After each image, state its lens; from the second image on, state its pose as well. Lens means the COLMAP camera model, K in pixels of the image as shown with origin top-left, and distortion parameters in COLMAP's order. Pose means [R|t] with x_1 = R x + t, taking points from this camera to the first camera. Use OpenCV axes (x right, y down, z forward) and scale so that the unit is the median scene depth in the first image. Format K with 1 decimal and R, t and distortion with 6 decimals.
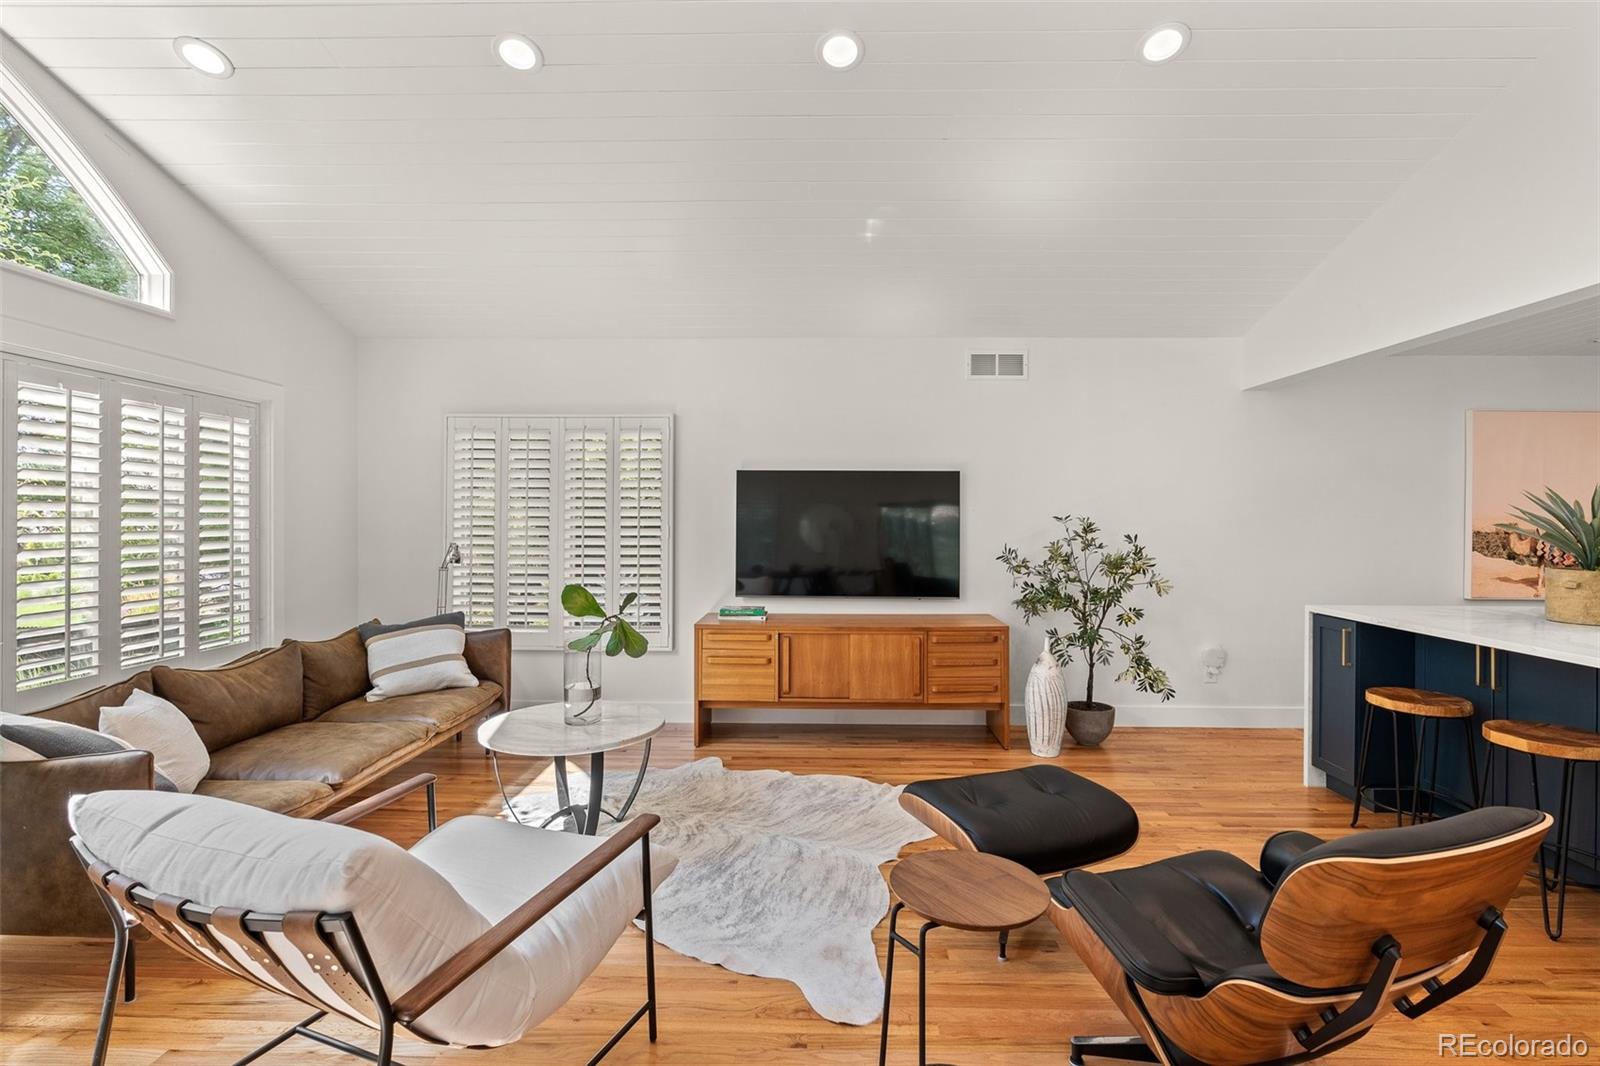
lens RADIAL K [[749.4, 0, 804.5], [0, 749.4, 524.4], [0, 0, 1]] dist [-0.002694, 0.000067]
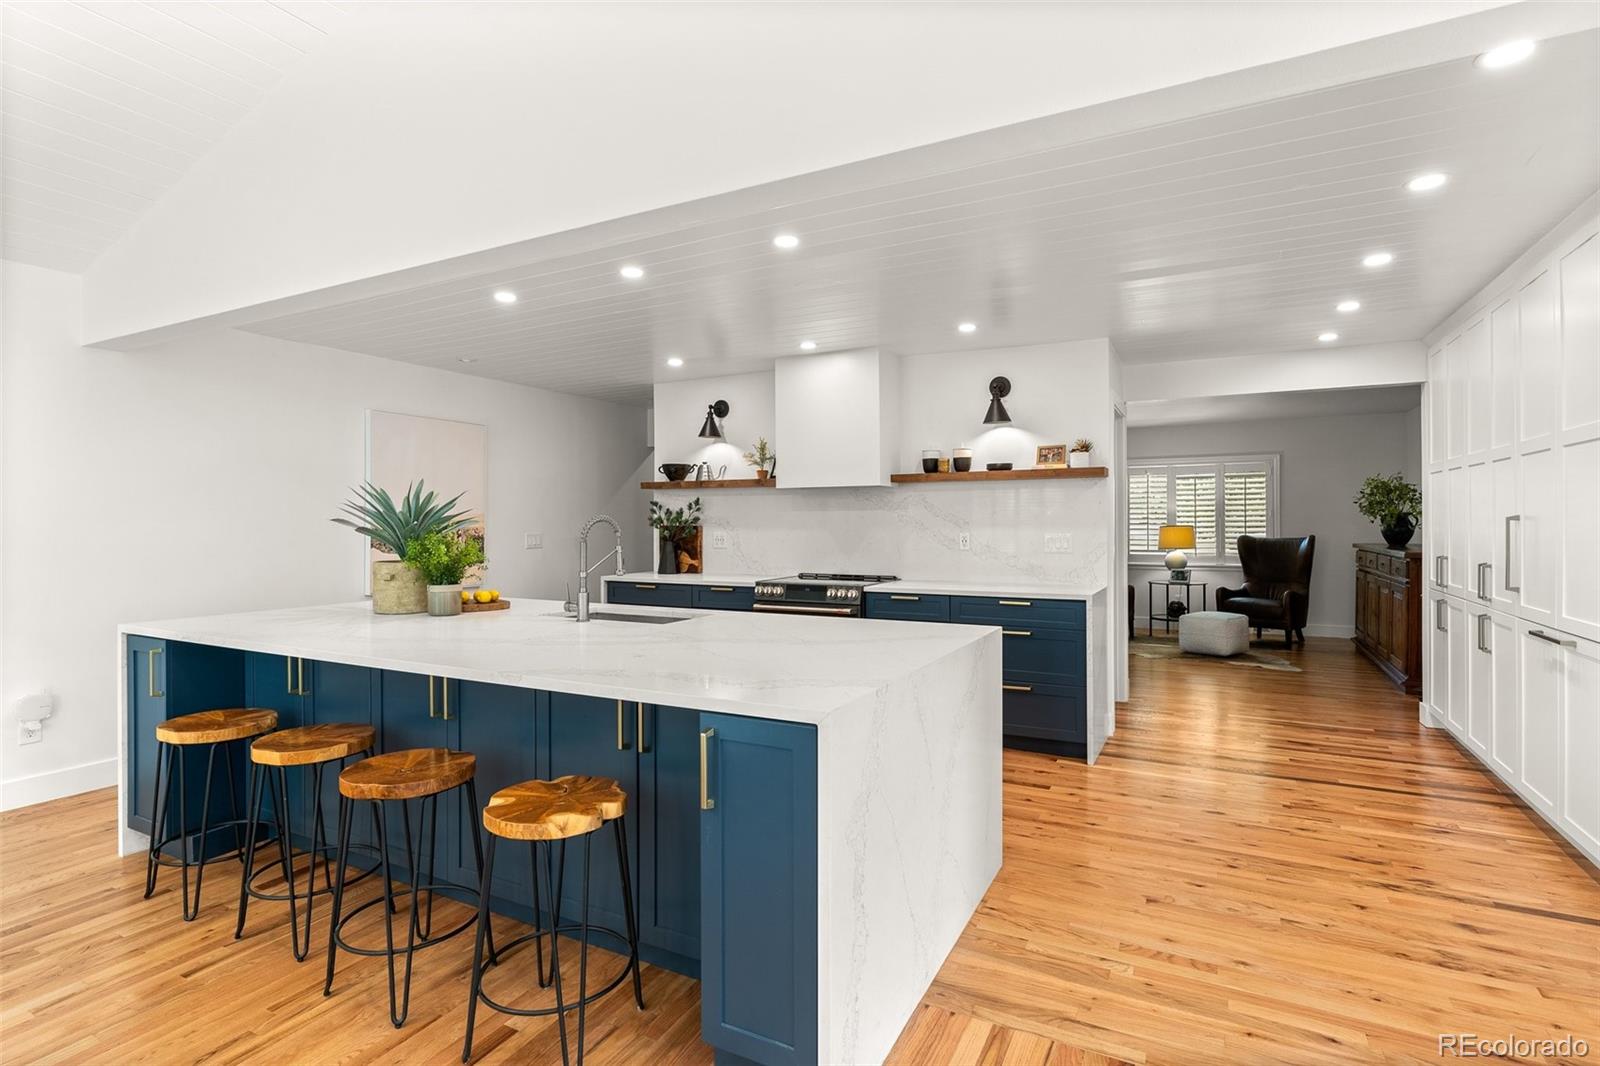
lens RADIAL K [[780.7, 0, 800.0], [0, 780.7, 533.0], [0, 0, 1]] dist [-0.002062, -0.000292]
pose [[0.458368, -0.019011, 0.888559, 0.242087], [0.012715, 0.999809, 0.014832, 0.008063], [-0.888671, 0.004500, 0.458523, -0.002385]]
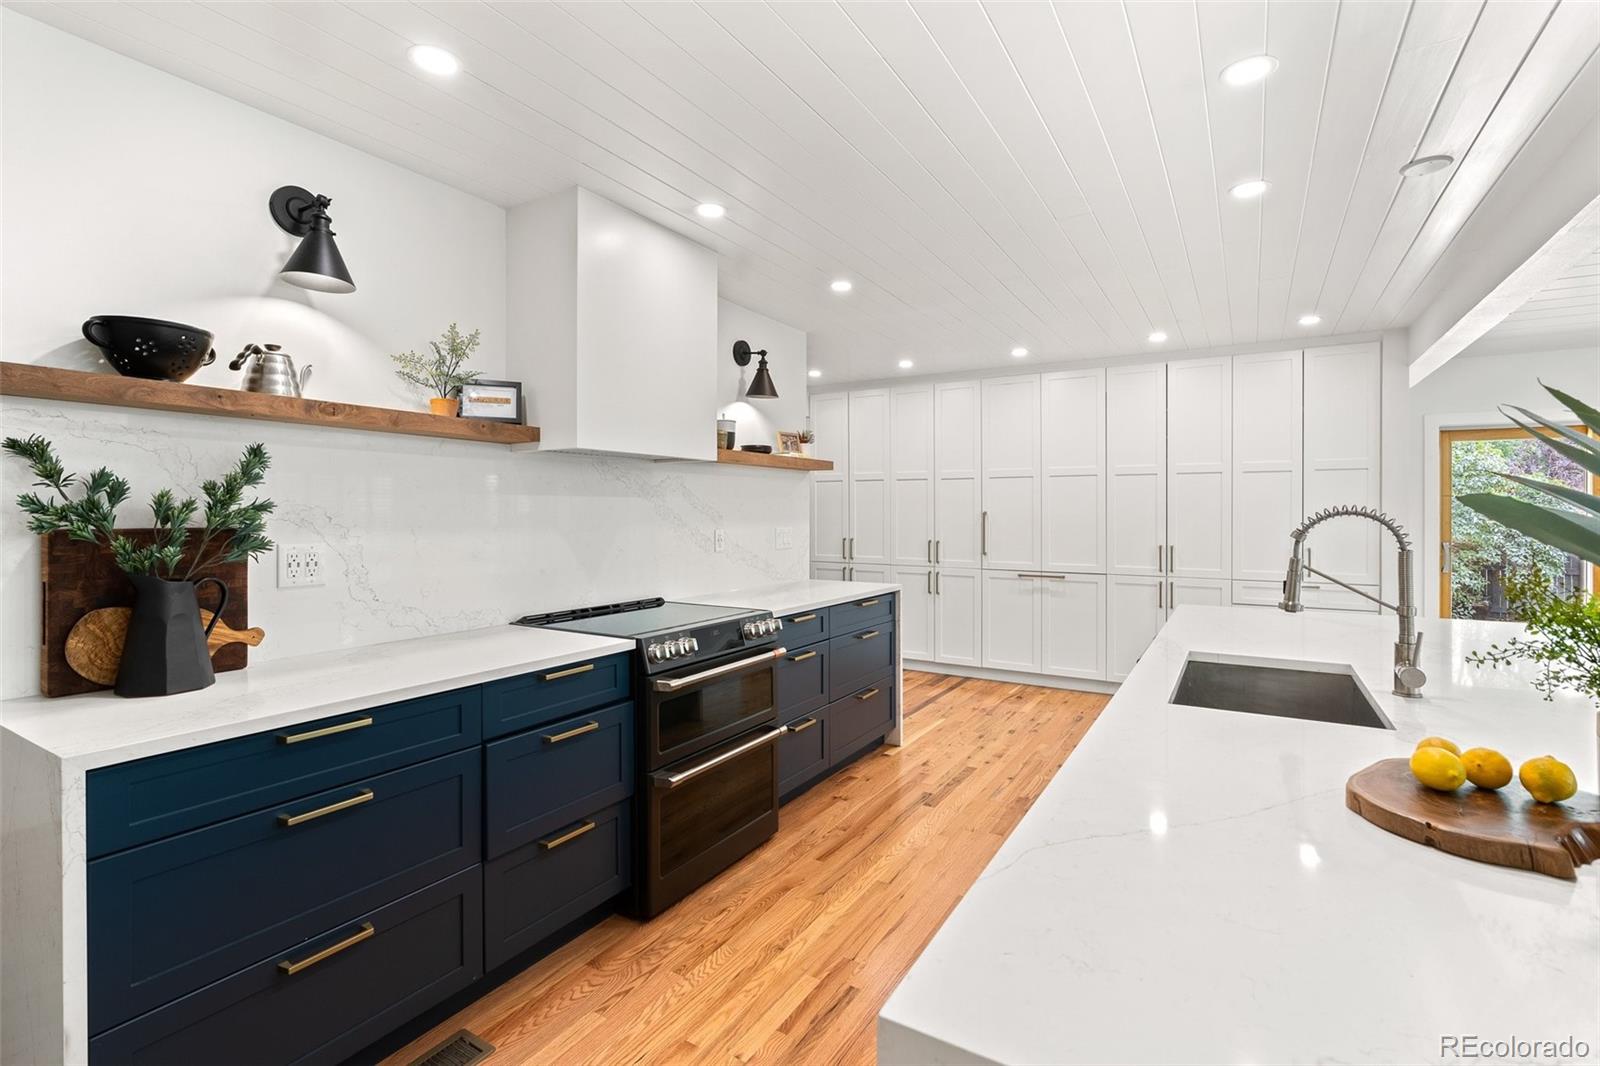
lens RADIAL K [[735.7, 0, 804.6], [0, 735.7, 528.1], [0, 0, 1]] dist [-0.002483, 0.000043]
pose [[-0.859065, -0.021105, 0.511432, 0.871396], [-0.004461, 0.999420, 0.033749, -0.002156], [-0.511847, 0.026711, -0.858661, 0.994834]]
